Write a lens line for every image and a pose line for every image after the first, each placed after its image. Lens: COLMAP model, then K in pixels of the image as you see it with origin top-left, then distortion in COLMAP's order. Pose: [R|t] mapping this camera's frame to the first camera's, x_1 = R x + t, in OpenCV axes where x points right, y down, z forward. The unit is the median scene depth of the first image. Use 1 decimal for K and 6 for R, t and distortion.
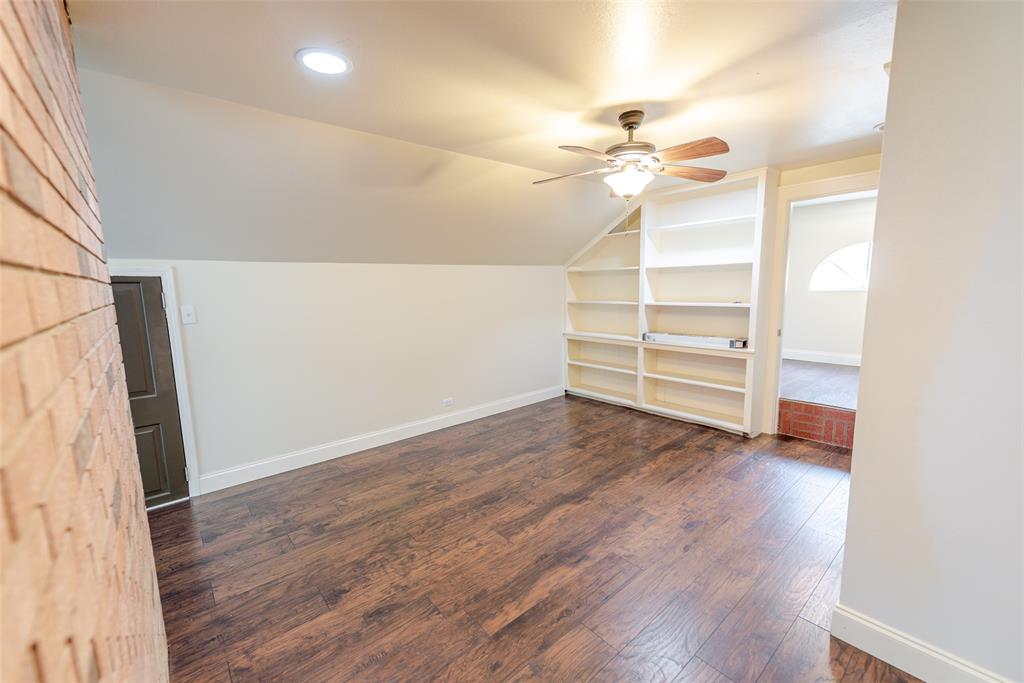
lens RADIAL K [[413.4, 0, 483.1], [0, 413.4, 342.3], [0, 0, 1]] dist [0.015823, -0.000041]
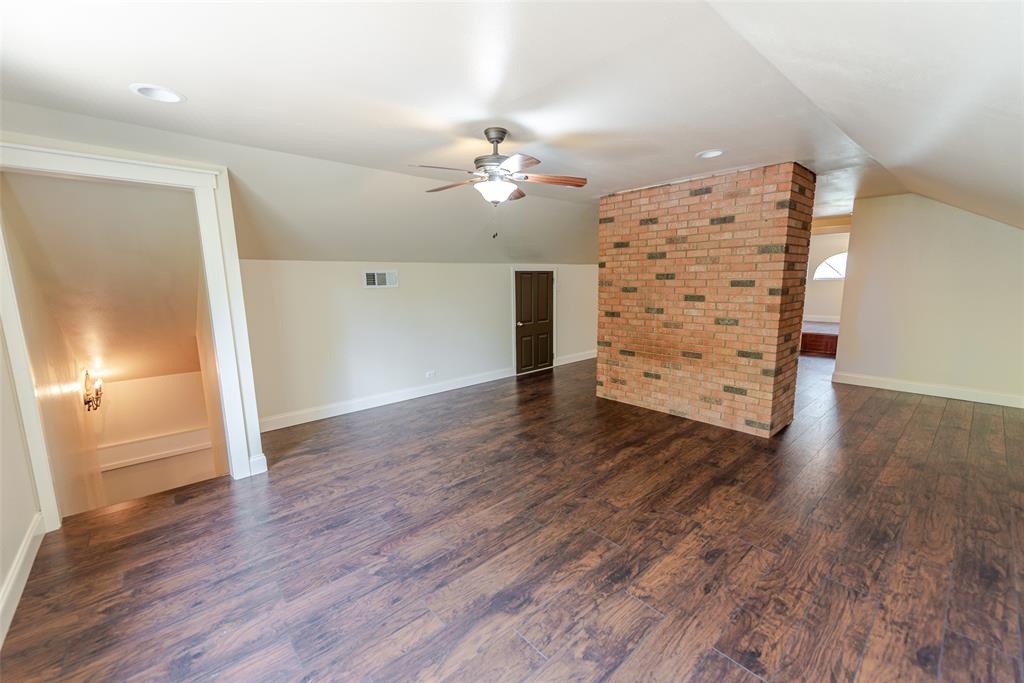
lens RADIAL K [[411.7, 0, 514.3], [0, 411.7, 337.5], [0, 0, 1]] dist [0.017222, -0.000158]
pose [[0.999107, -0.005069, 0.041954, -0.662405], [0.004753, 0.999960, 0.007625, 0.124121], [-0.041991, -0.007419, 0.999090, -0.818137]]
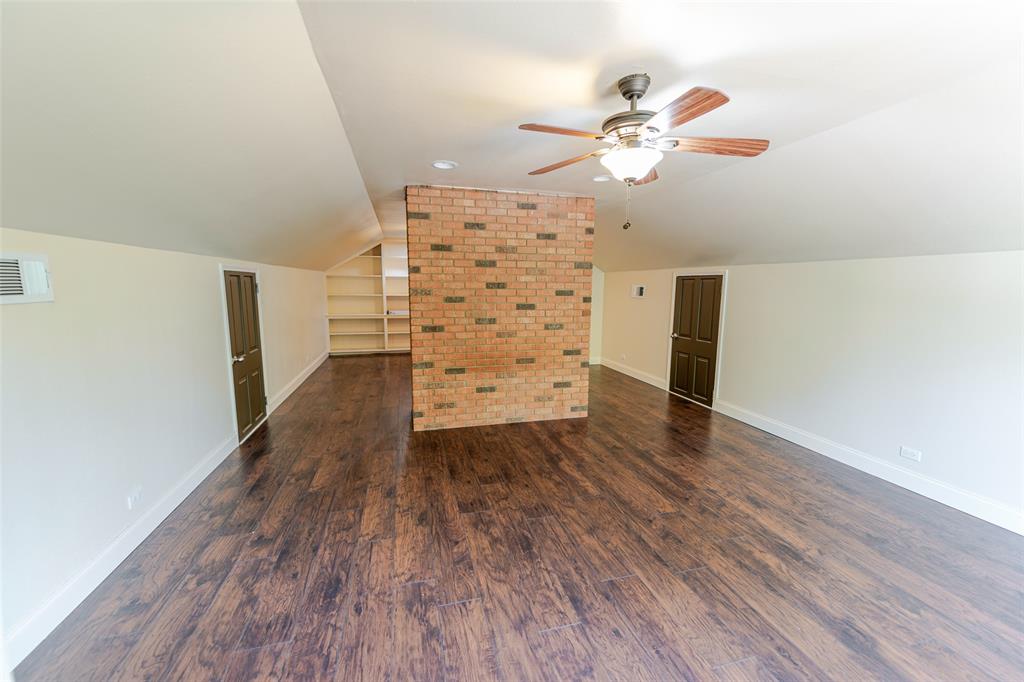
lens RADIAL K [[411.7, 0, 514.3], [0, 411.7, 337.0], [0, 0, 1]] dist [0.017222, -0.000158]
pose [[0.413637, -0.092897, 0.905690, -1.094363], [0.110372, 0.992560, 0.051399, 0.065781], [-0.903727, 0.078703, 0.420813, -0.311756]]
